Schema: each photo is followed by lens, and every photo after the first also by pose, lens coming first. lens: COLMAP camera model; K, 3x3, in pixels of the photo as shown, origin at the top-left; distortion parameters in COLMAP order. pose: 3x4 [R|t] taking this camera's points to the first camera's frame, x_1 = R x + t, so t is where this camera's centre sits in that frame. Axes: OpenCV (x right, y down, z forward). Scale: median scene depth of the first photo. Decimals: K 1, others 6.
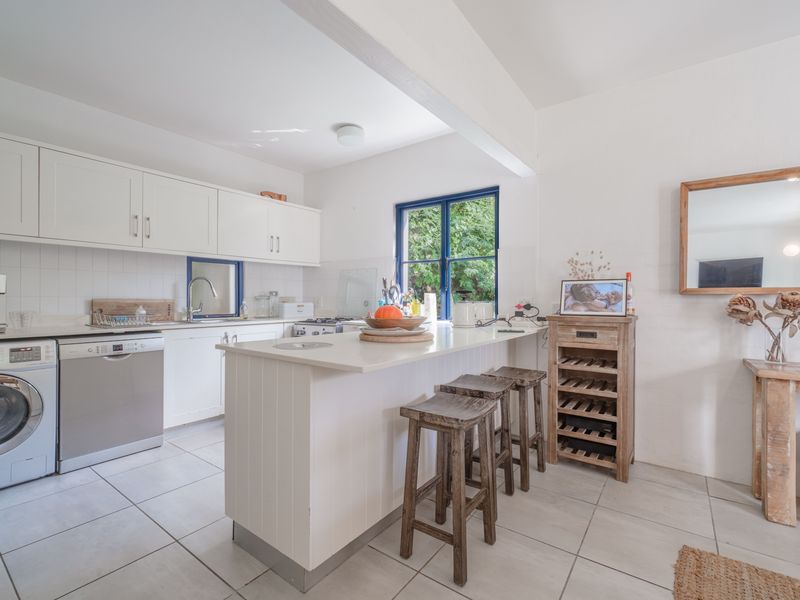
lens RADIAL K [[378.8, 0, 394.6], [0, 378.8, 299.1], [0, 0, 1]] dist [-0.000533, 0.000589]
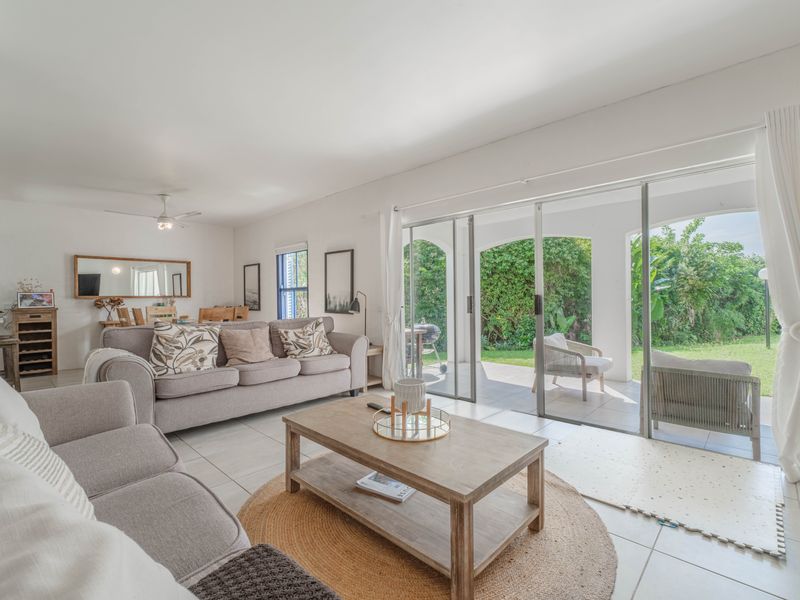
lens RADIAL K [[378.8, 0, 403.3], [0, 378.8, 298.5], [0, 0, 1]] dist [-0.000533, 0.000589]
pose [[0.118515, -0.008182, 0.992919, -1.520243], [0.018258, 0.999815, 0.006060, 0.013093], [-0.992784, 0.017411, 0.118643, -1.496943]]
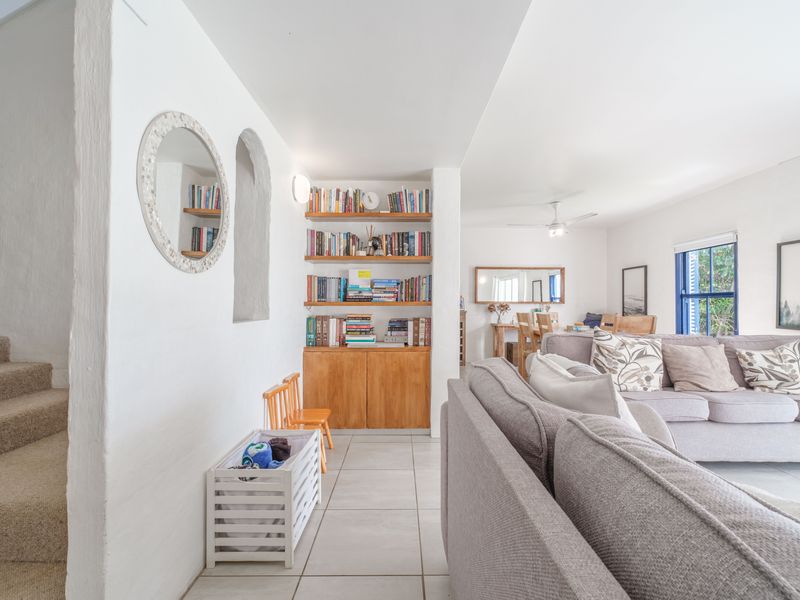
lens RADIAL K [[378.8, 0, 398.8], [0, 378.8, 299.5], [0, 0, 1]] dist [-0.000533, 0.000589]
pose [[0.806472, 0.008797, 0.591207, -1.549801], [0.001061, 0.999866, -0.016325, 0.005933], [-0.591271, 0.013793, 0.806355, -1.089301]]
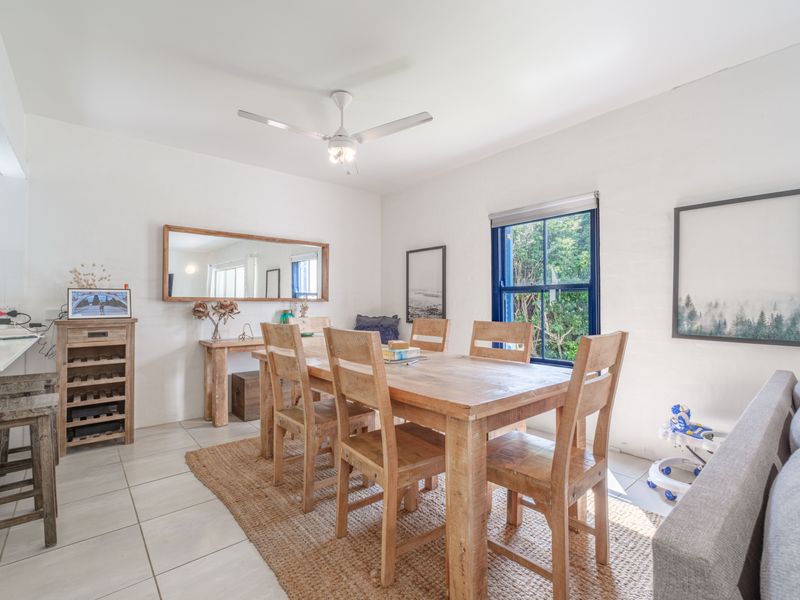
lens RADIAL K [[378.8, 0, 402.4], [0, 378.8, 298.4], [0, 0, 1]] dist [-0.000533, 0.000589]
pose [[0.222450, 0.008420, 0.974908, -0.456917], [0.007555, 0.999918, -0.010360, -0.000694], [-0.974915, 0.009670, 0.222368, -0.210239]]
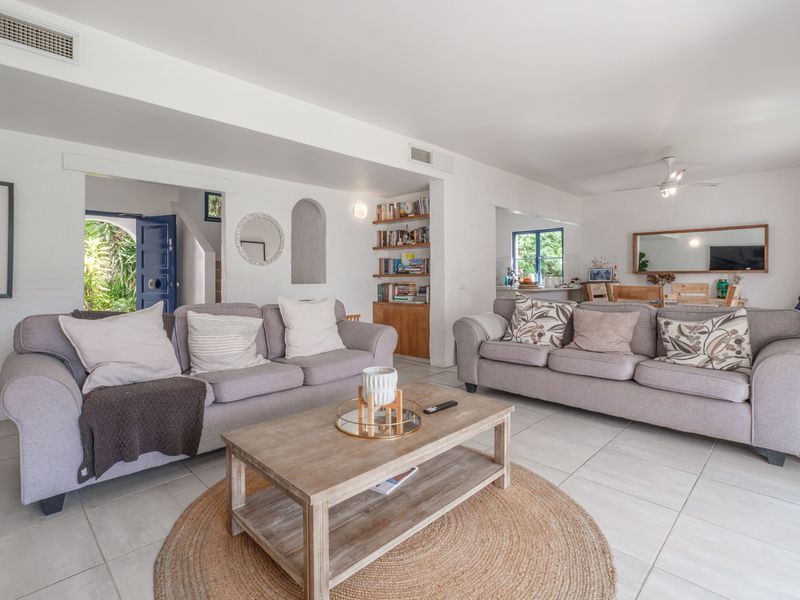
lens RADIAL K [[404.7, 0, 381.6], [0, 404.7, 274.5], [0, 0, 1]] dist [-0.007725, 0.000897]
pose [[0.986755, -0.006432, -0.162088, -0.575028], [0.004587, 0.999920, -0.011758, 0.020326], [0.162151, 0.010859, 0.986706, -2.192093]]
